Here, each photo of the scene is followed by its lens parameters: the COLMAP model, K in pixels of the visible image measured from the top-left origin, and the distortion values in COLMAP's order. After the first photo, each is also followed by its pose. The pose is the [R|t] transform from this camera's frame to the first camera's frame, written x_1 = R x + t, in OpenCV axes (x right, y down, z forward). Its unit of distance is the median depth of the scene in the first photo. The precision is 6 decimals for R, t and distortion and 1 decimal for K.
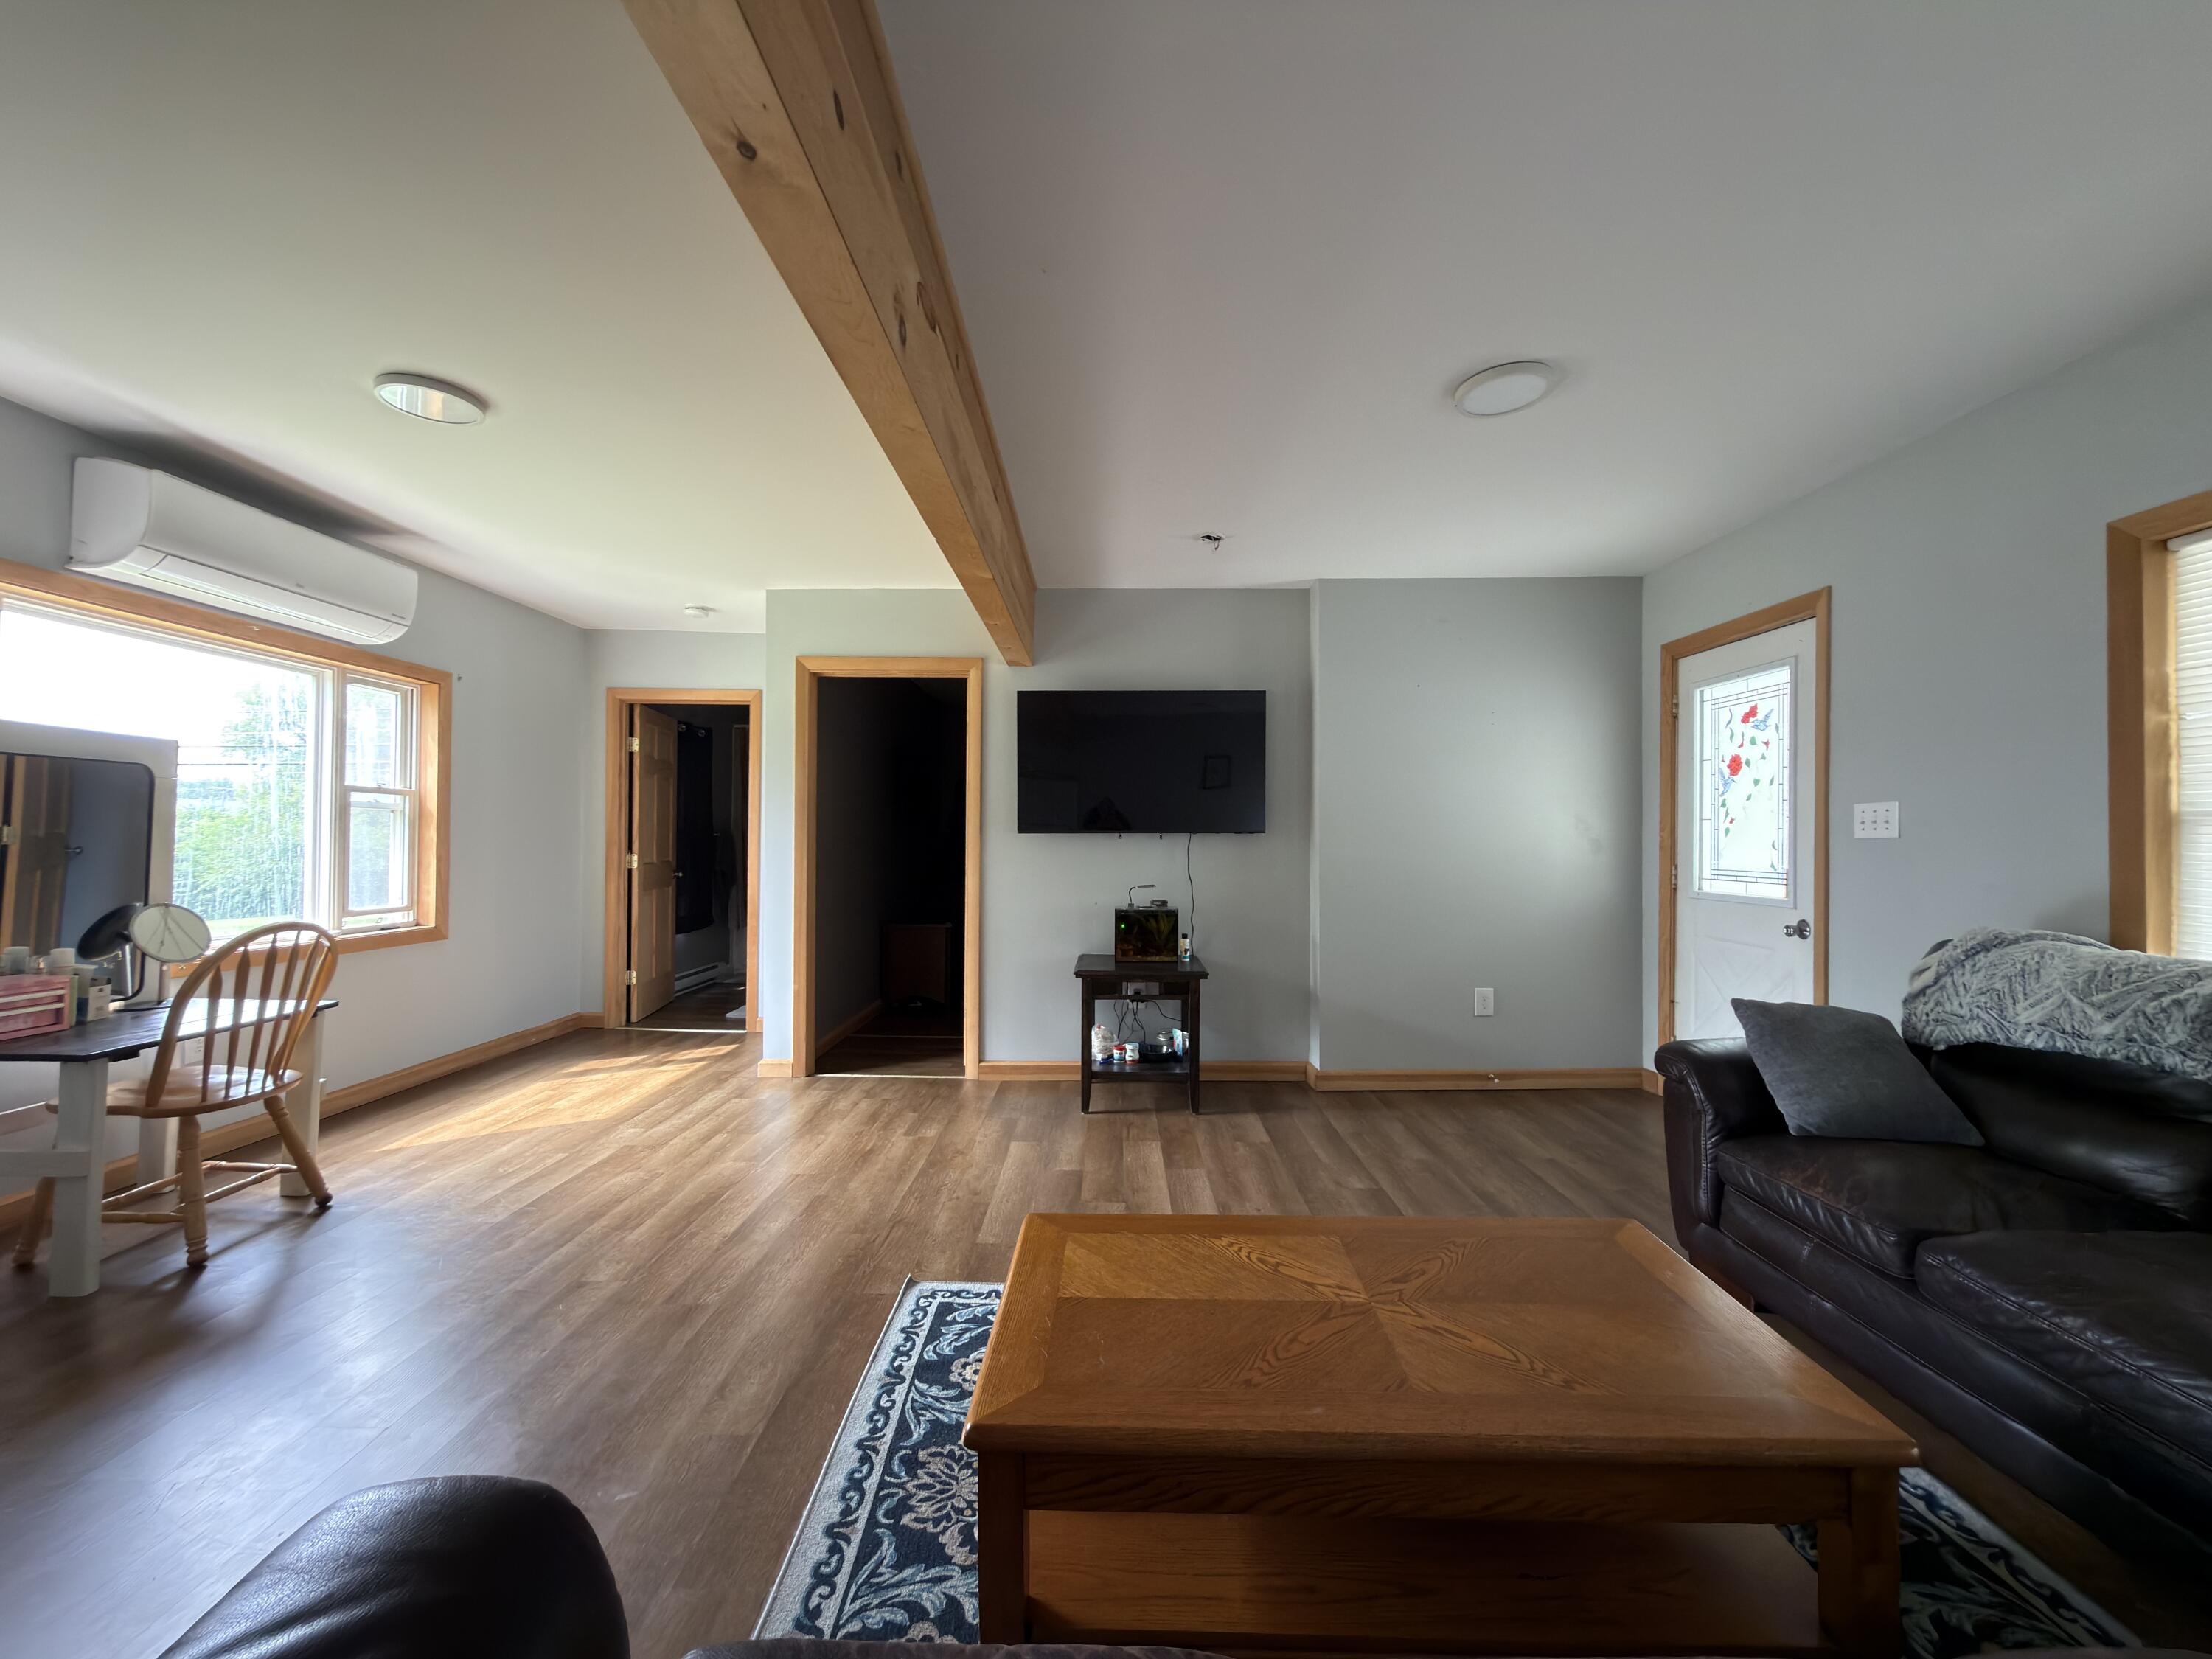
lens RADIAL K [[881.3, 0, 1108.2], [0, 881.3, 824.5], [0, 0, 1]] dist [0.001072, -0.000283]
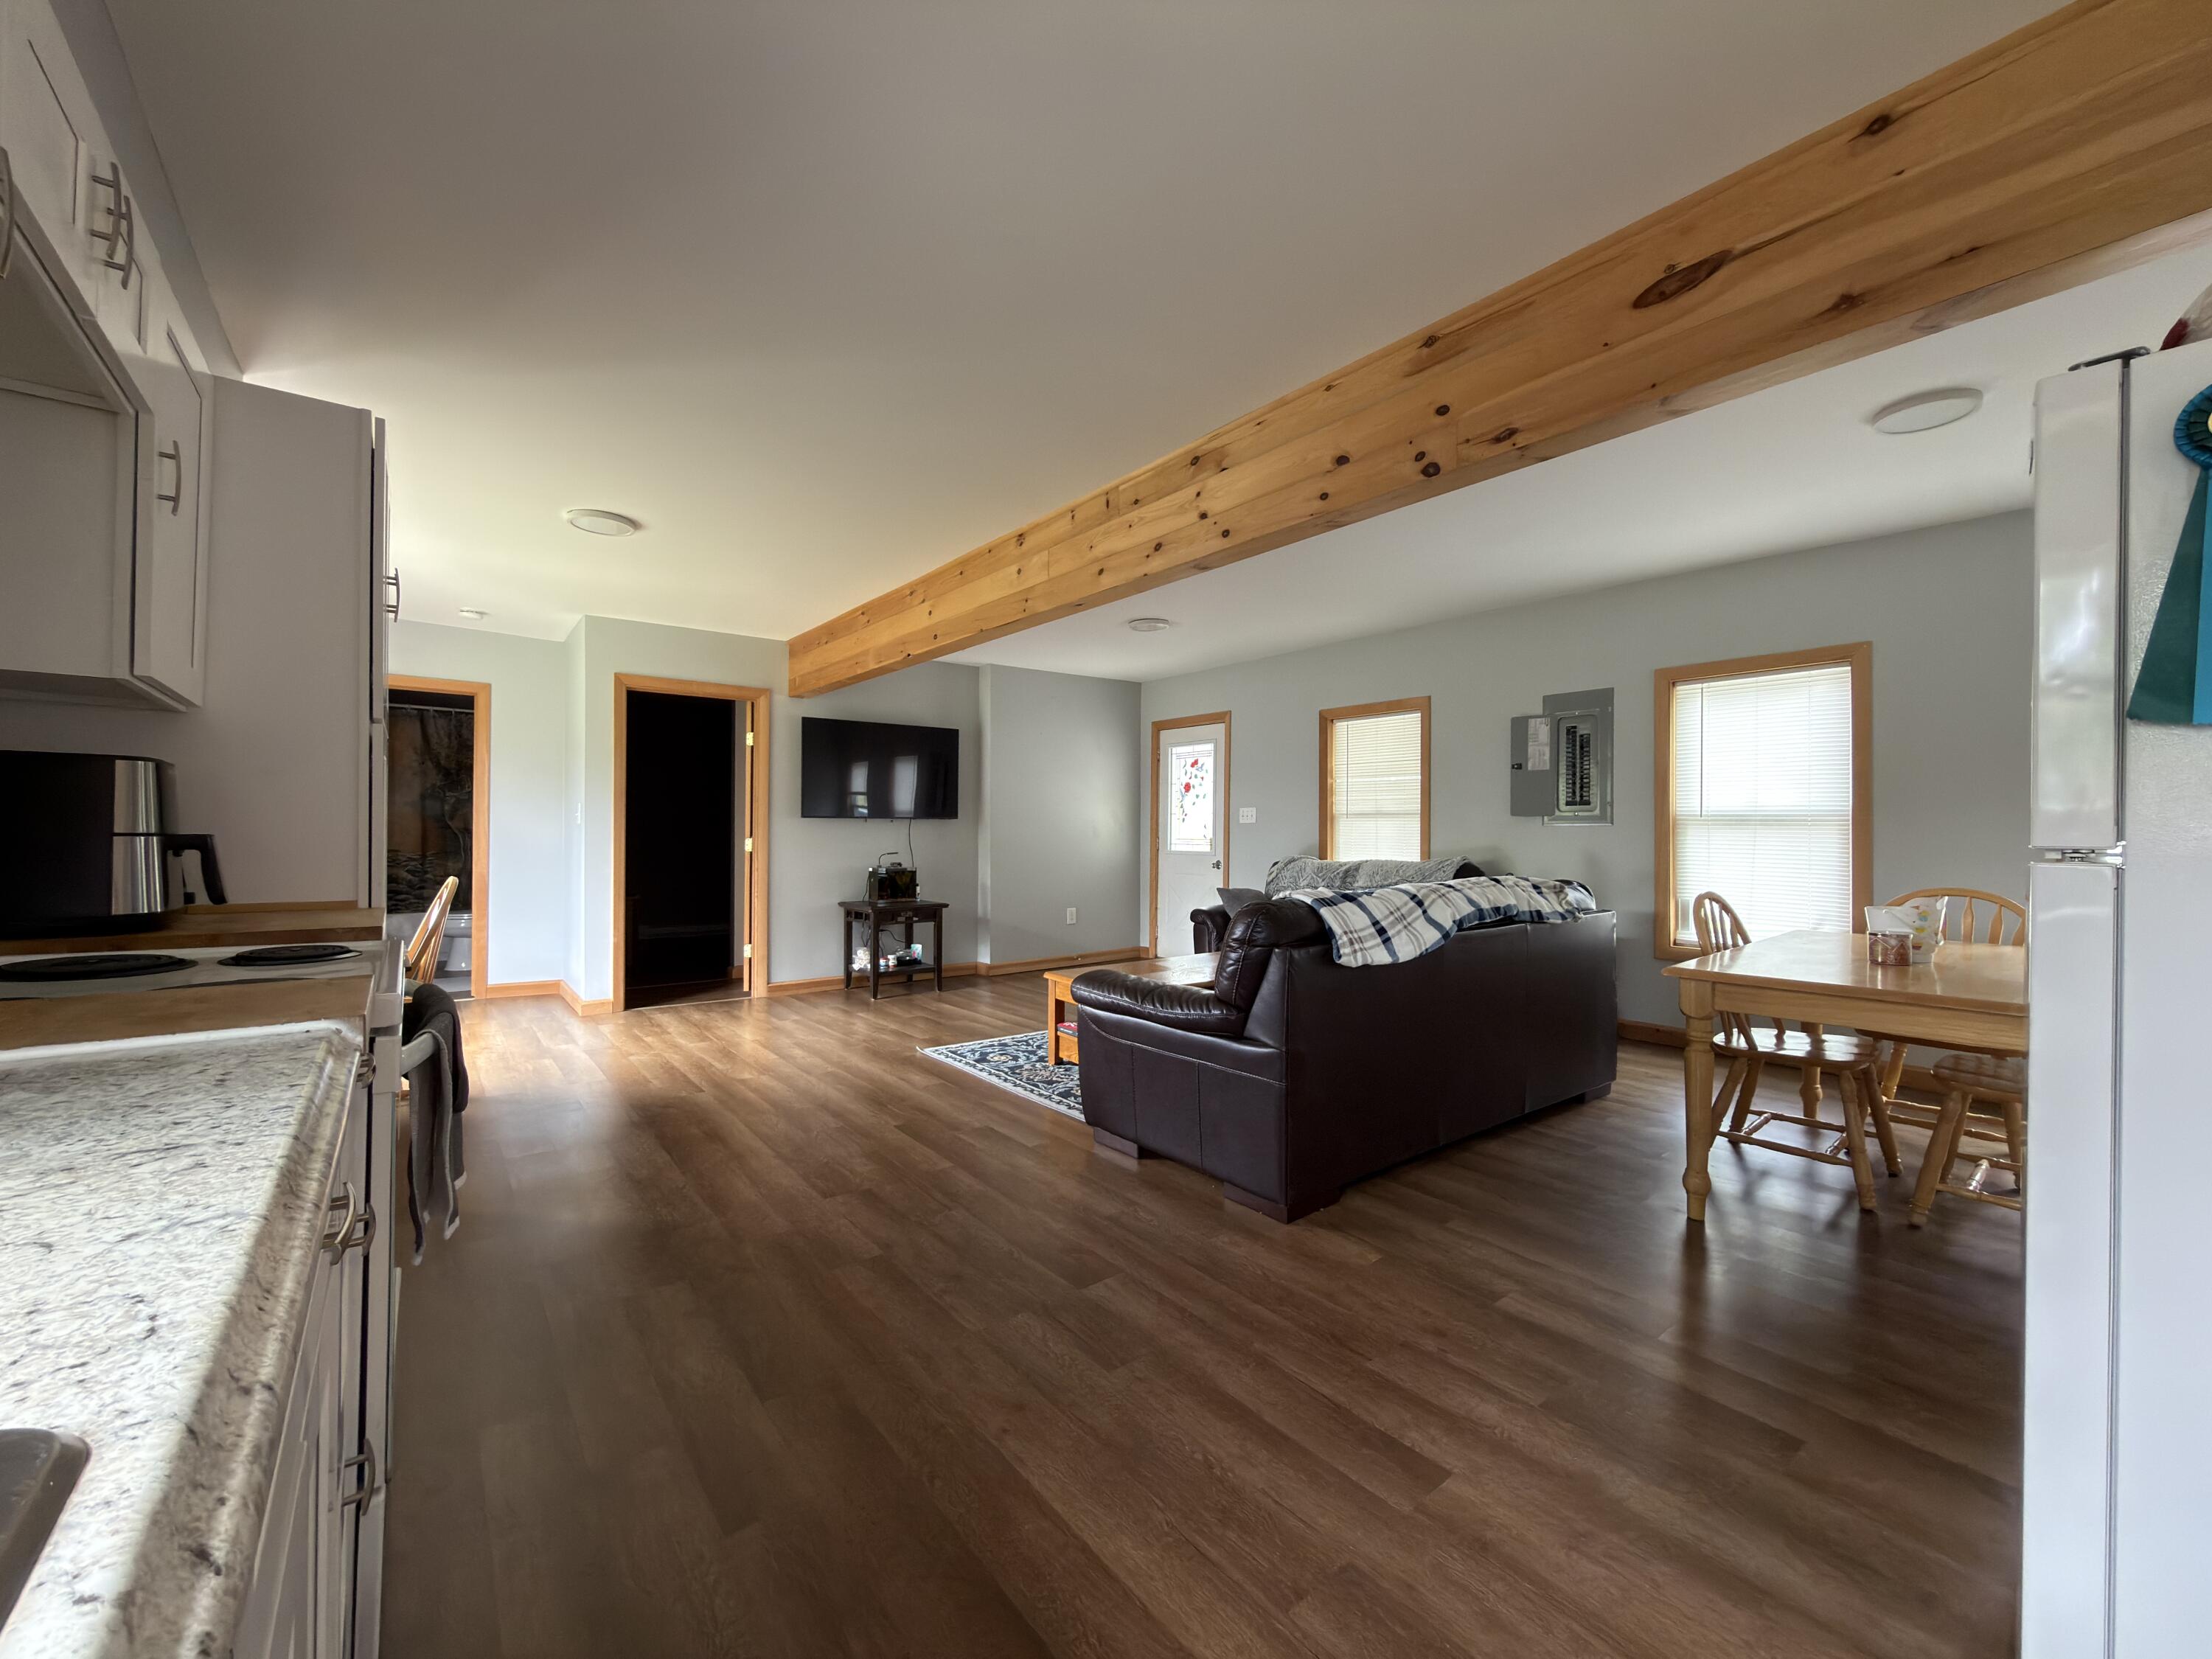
lens RADIAL K [[881.3, 0, 1111.1], [0, 881.3, 833.4], [0, 0, 1]] dist [0.001072, -0.000283]
pose [[0.780298, -0.001634, 0.625405, -0.756082], [-0.011157, 0.999801, 0.016533, 0.007448], [-0.625308, -0.019879, 0.780125, -0.517439]]
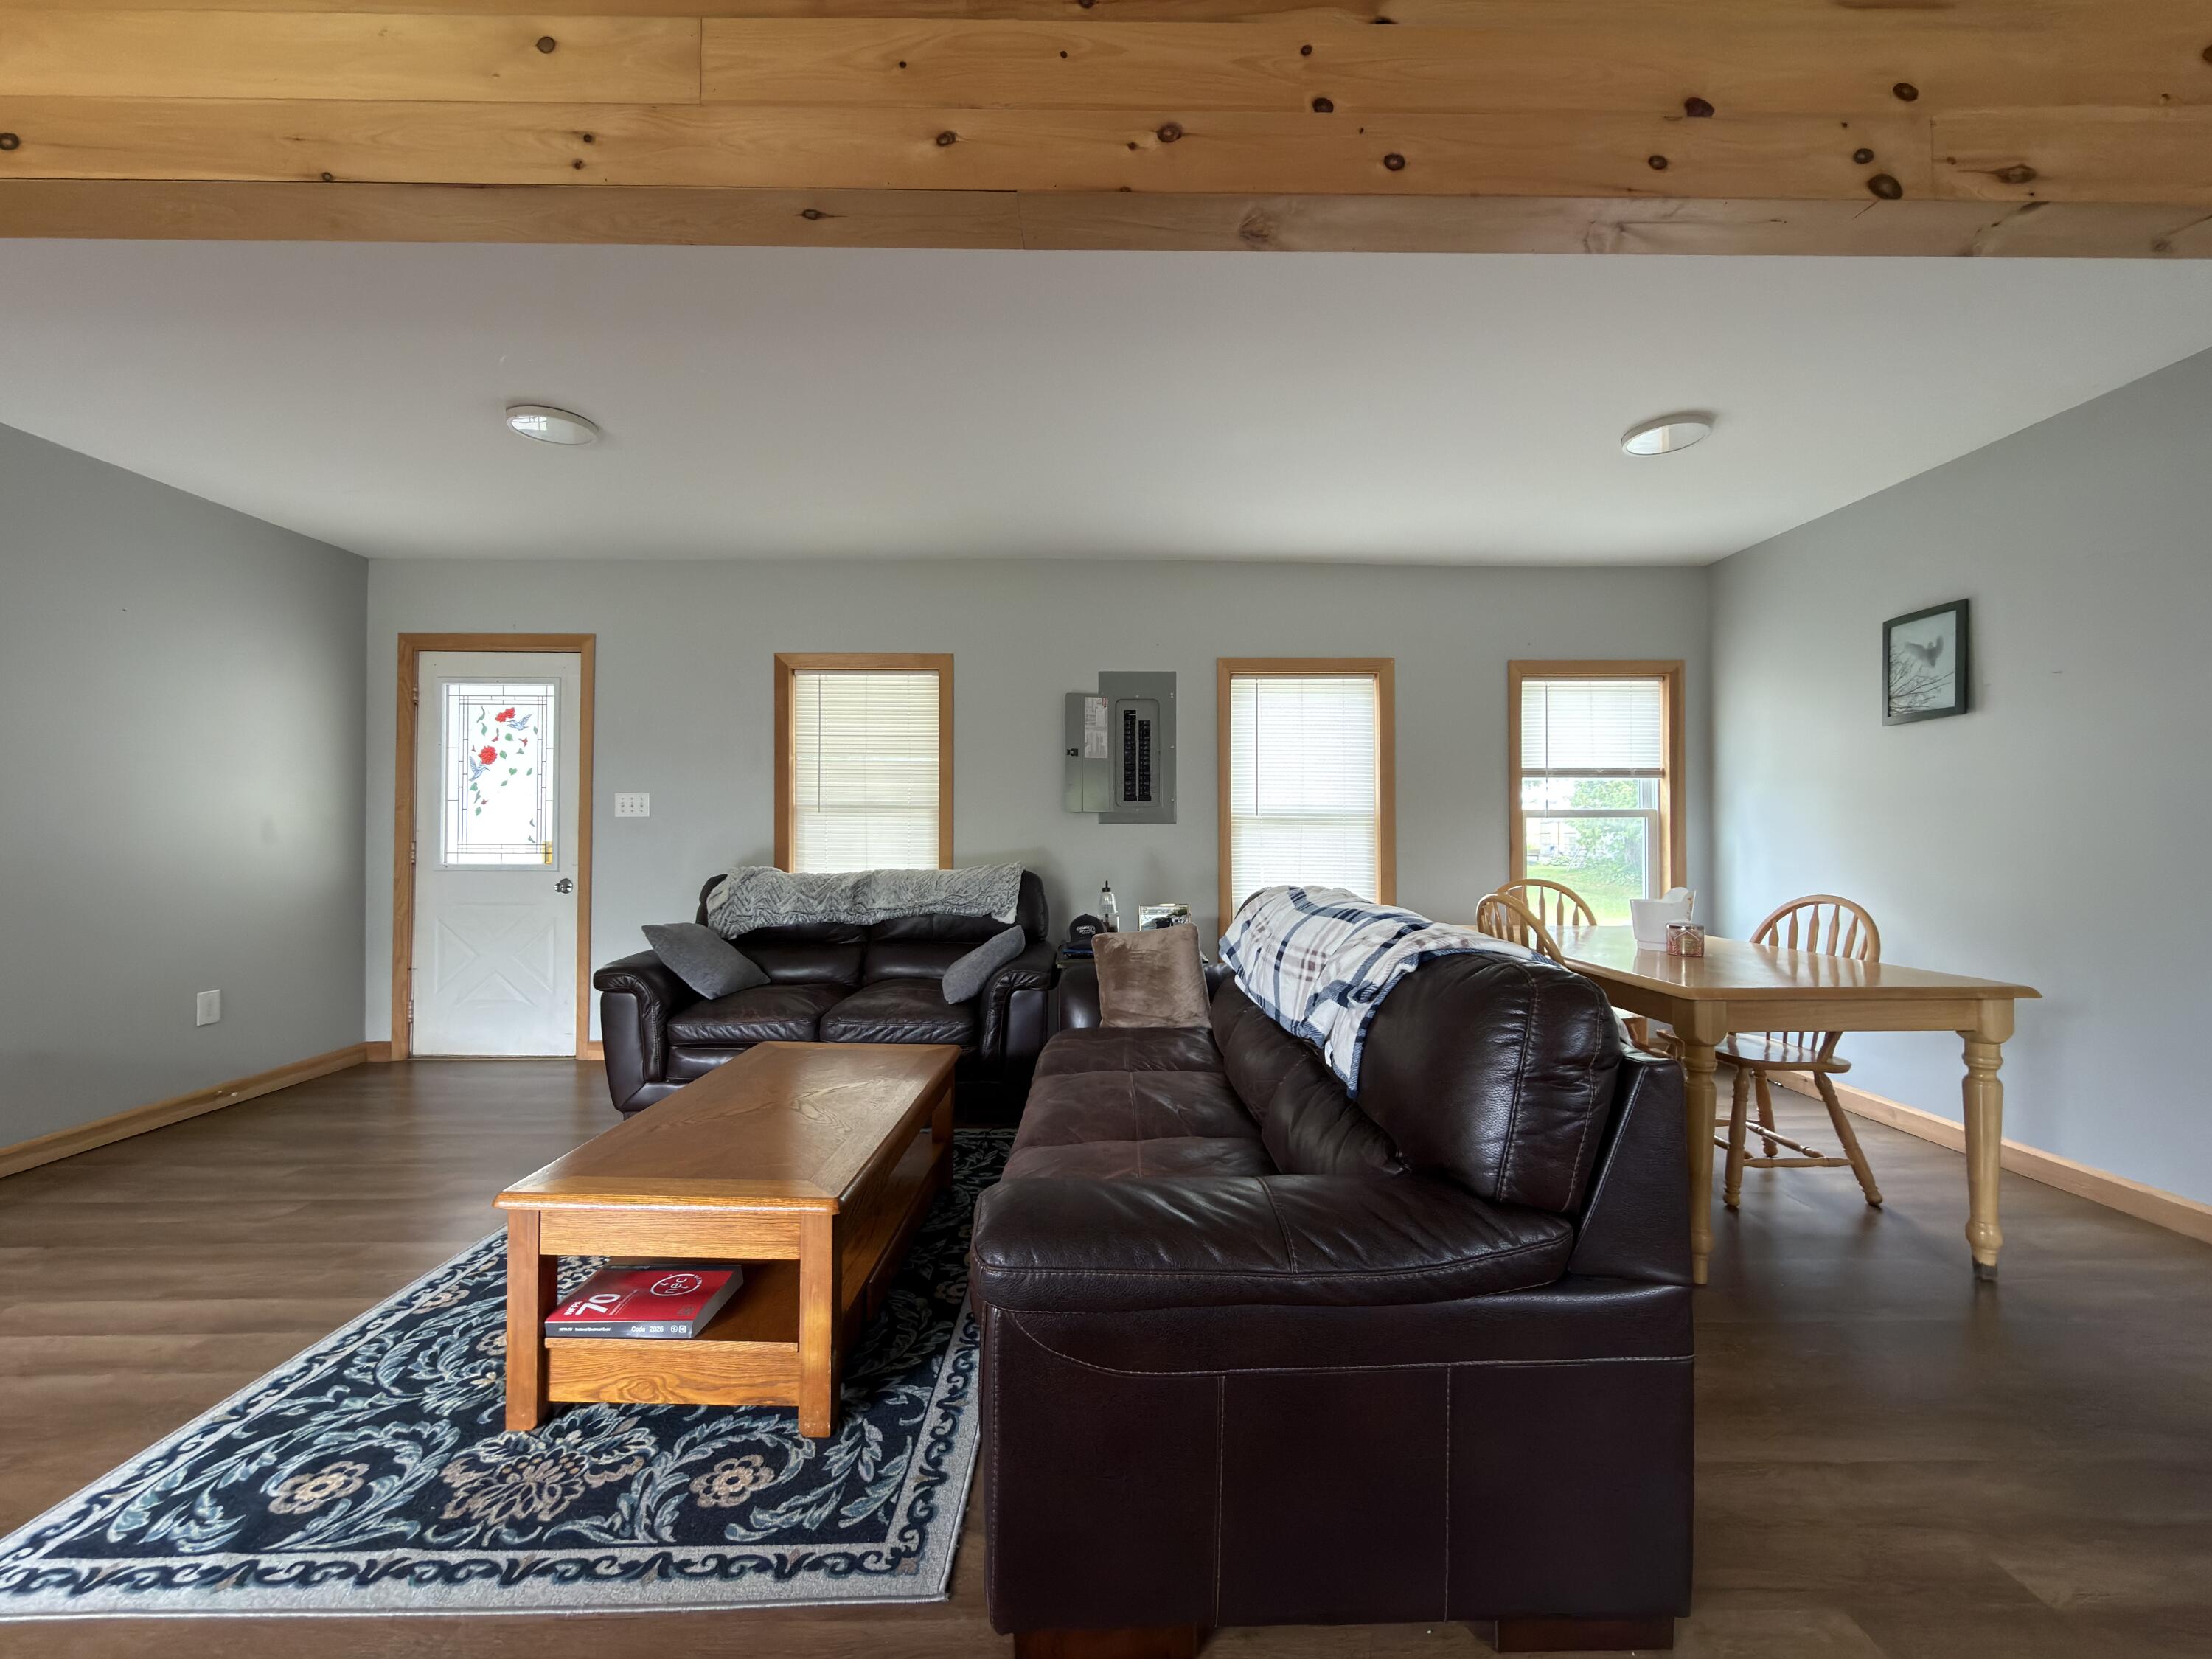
lens RADIAL K [[881.3, 0, 1110.4], [0, 881.3, 832.8], [0, 0, 1]] dist [0.001072, -0.000283]
pose [[-0.014754, 0.002946, 0.999887, -0.525605], [-0.017382, 0.999844, -0.003202, 0.028085], [-0.999740, -0.017427, -0.014700, 0.195514]]
